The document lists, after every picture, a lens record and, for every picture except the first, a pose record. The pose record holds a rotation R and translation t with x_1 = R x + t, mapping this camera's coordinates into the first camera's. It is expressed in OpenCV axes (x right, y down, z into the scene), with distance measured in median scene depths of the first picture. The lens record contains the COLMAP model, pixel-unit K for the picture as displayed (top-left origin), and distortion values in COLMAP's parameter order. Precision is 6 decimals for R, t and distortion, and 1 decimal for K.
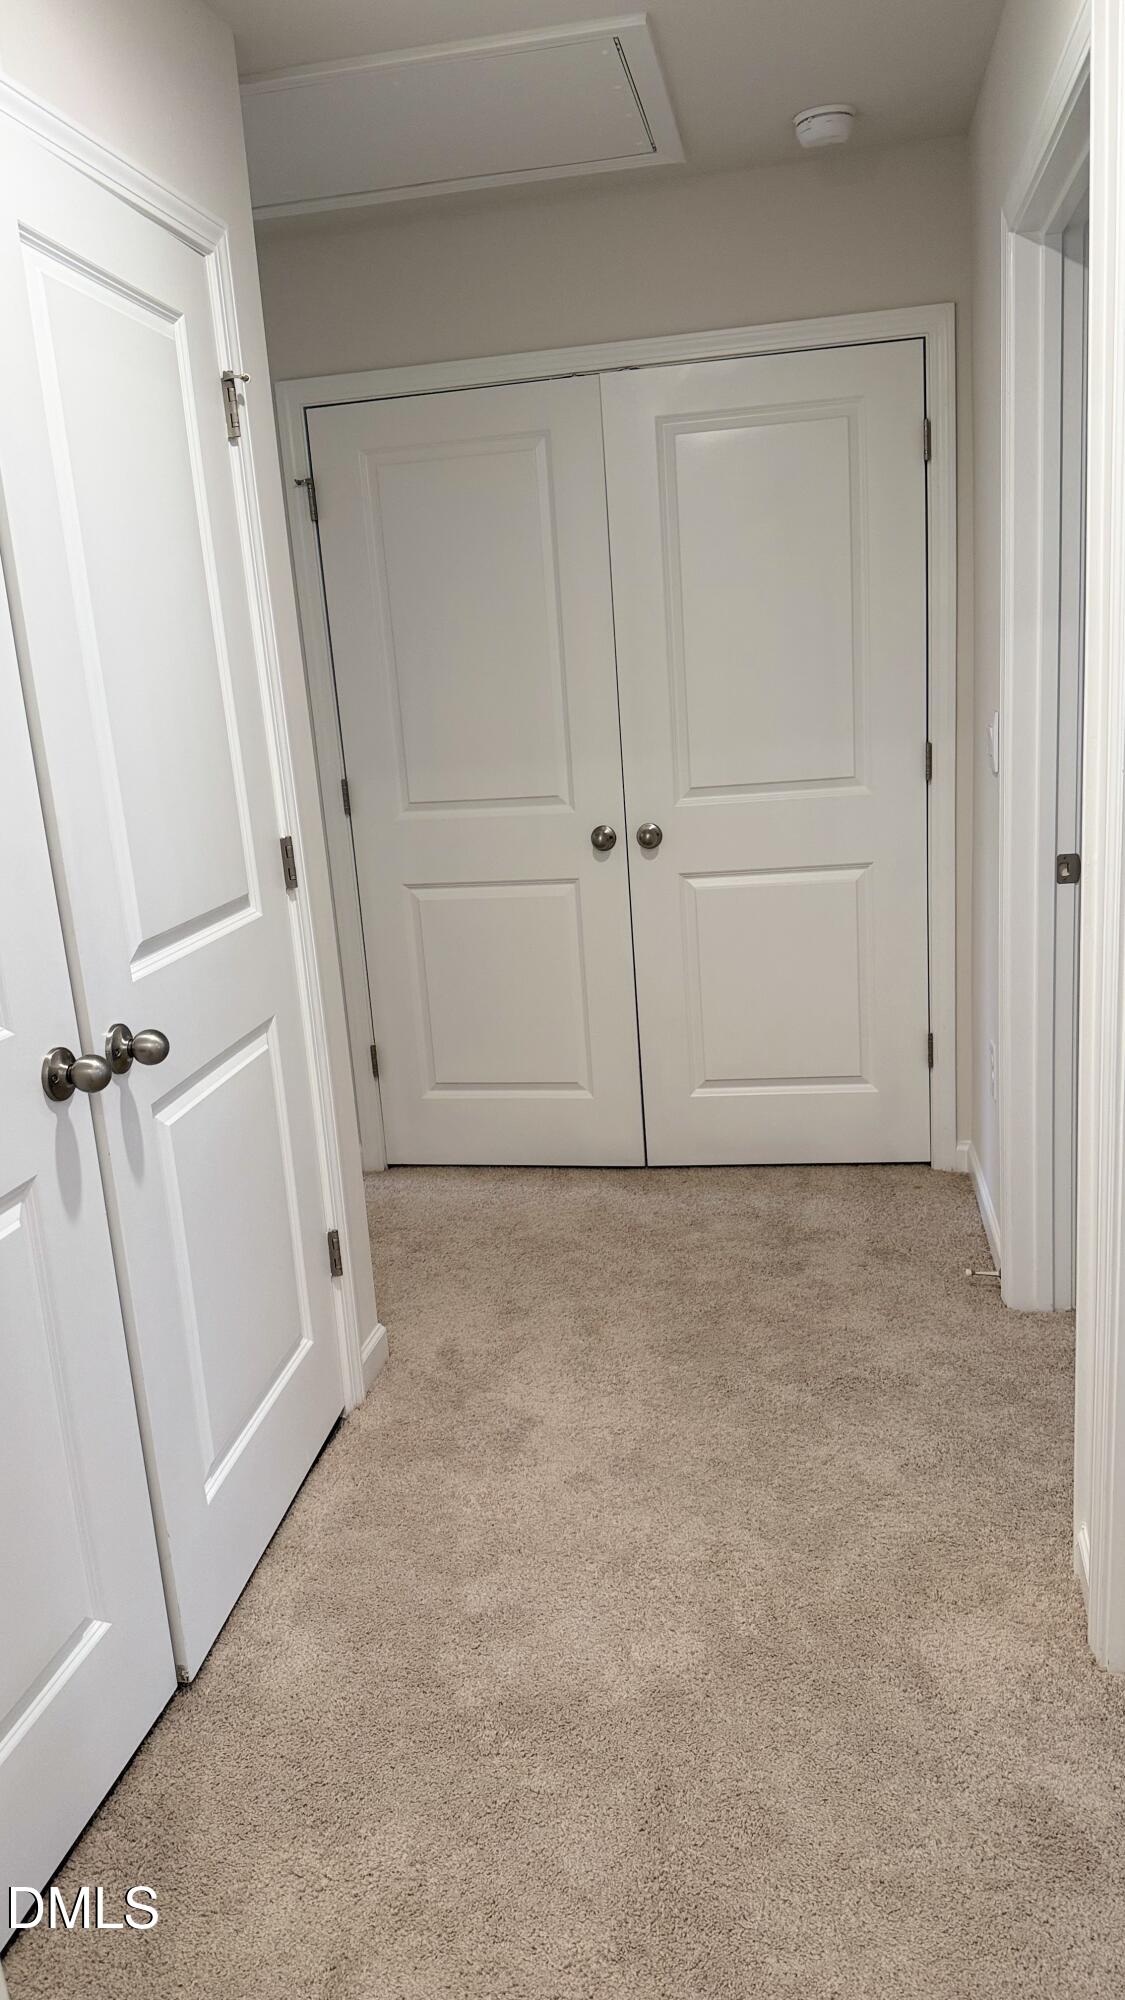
lens RADIAL K [[1468.5, 0, 564.9], [0, 1468.5, 988.0], [0, 0, 1]] dist [0.249166, -0.392477]
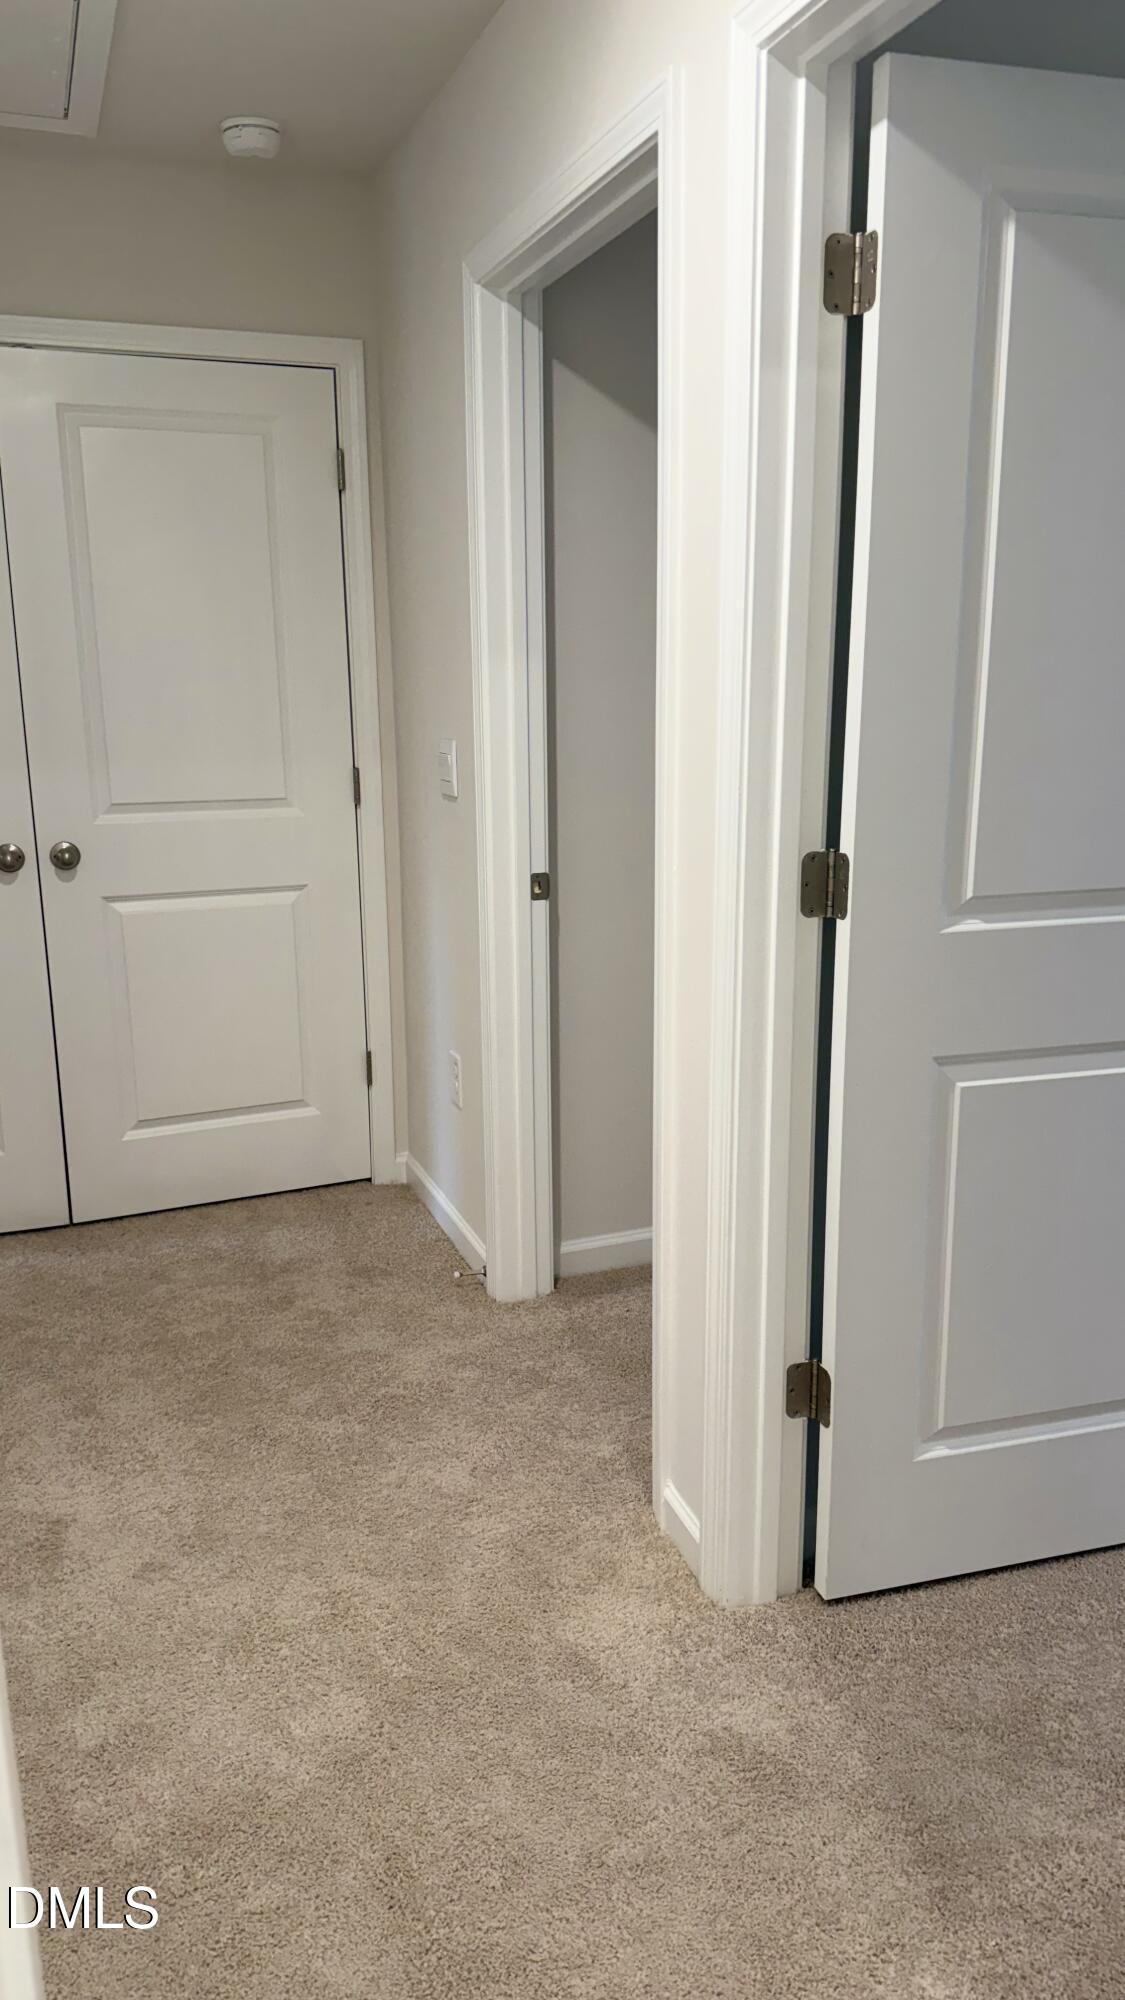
lens RADIAL K [[1468.5, 0, 564.9], [0, 1468.5, 988.0], [0, 0, 1]] dist [0.249166, -0.392477]
pose [[0.867651, -0.050081, 0.494645, -0.173808], [0.060465, 0.998158, -0.005001, 0.000262], [-0.493484, 0.034248, 0.869081, 0.065359]]
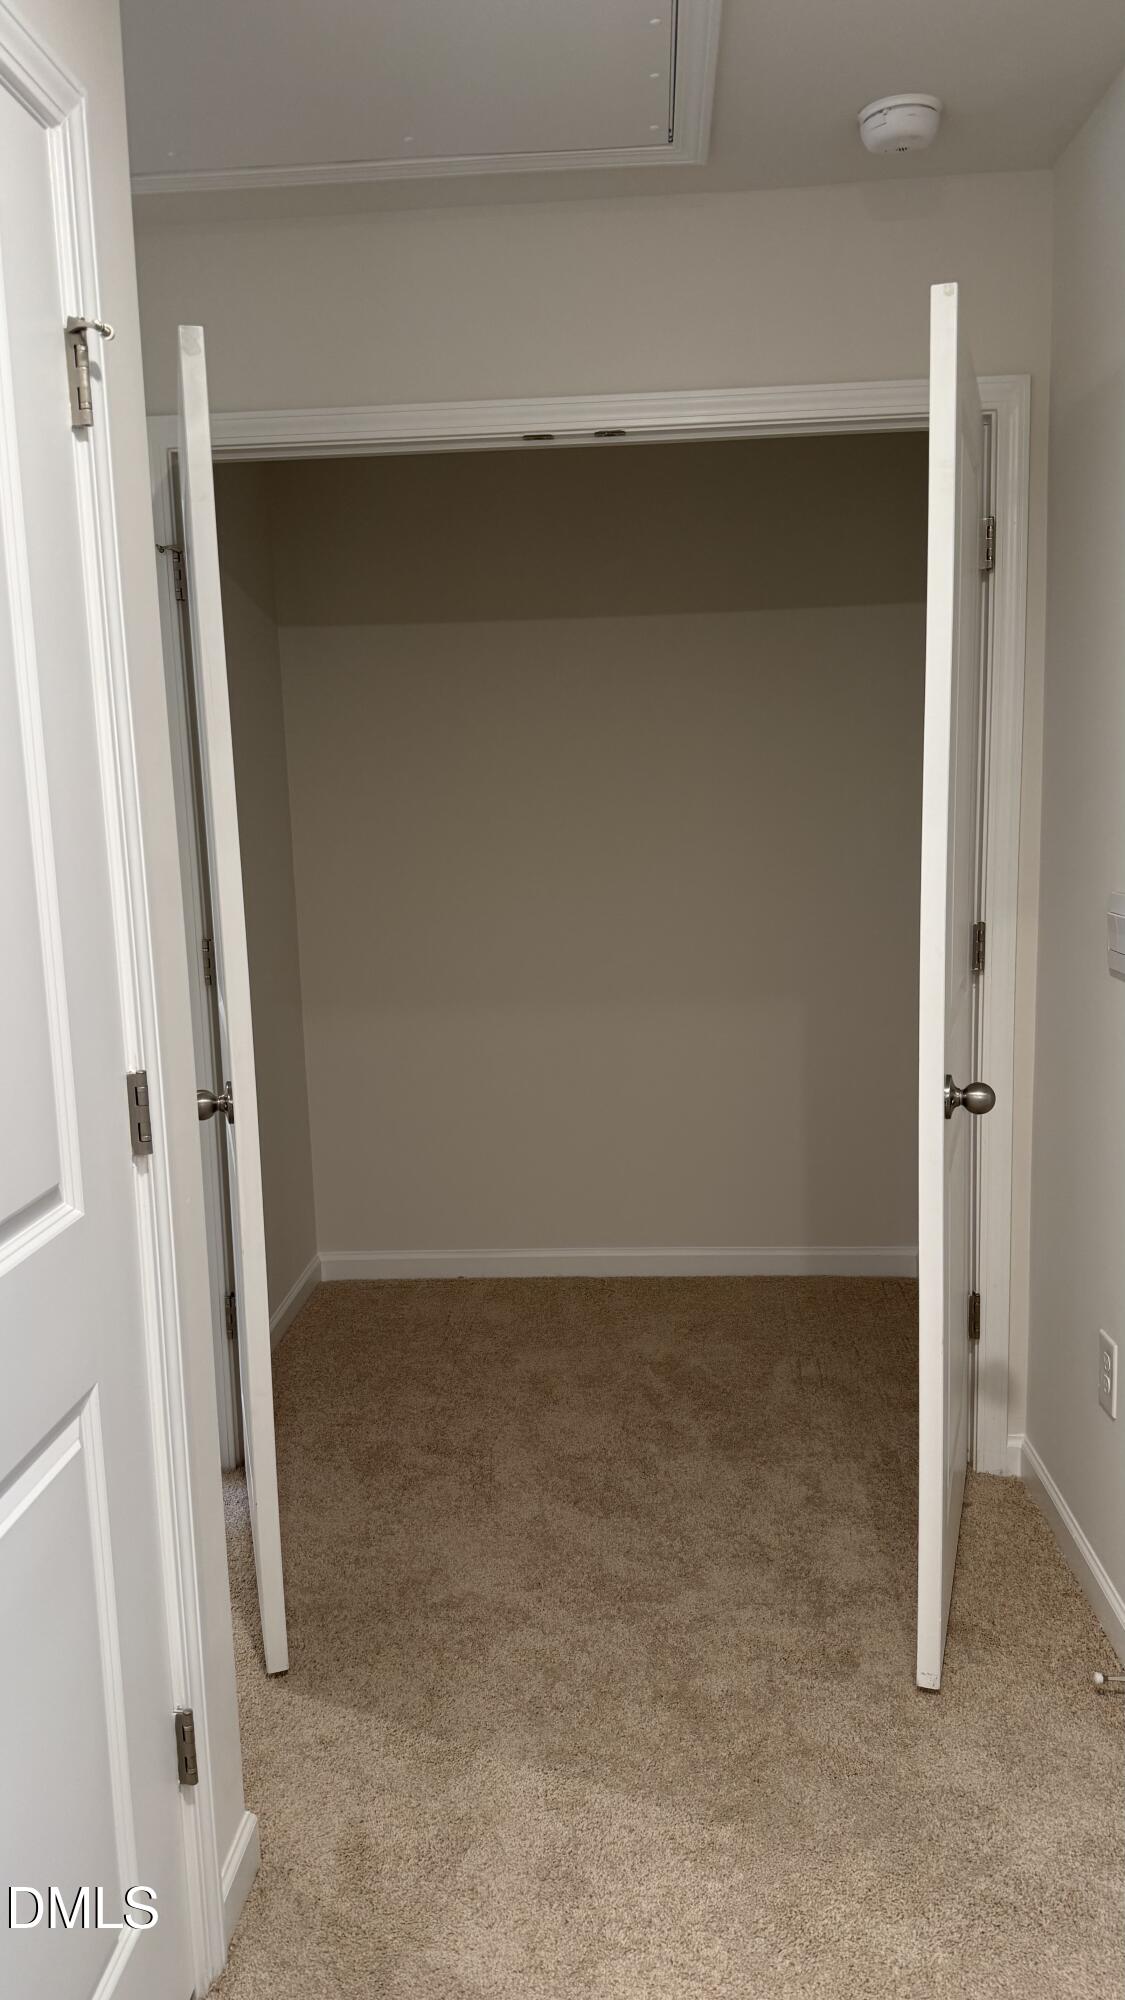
lens RADIAL K [[1470.9, 0, 567.5], [0, 1470.9, 1000.0], [0, 0, 1]] dist [0.094003, -0.107269]
pose [[0.992718, 0.023783, 0.118087, -0.073060], [-0.014431, 0.996736, -0.079429, -0.072105], [-0.119590, 0.077146, 0.989822, 0.324655]]
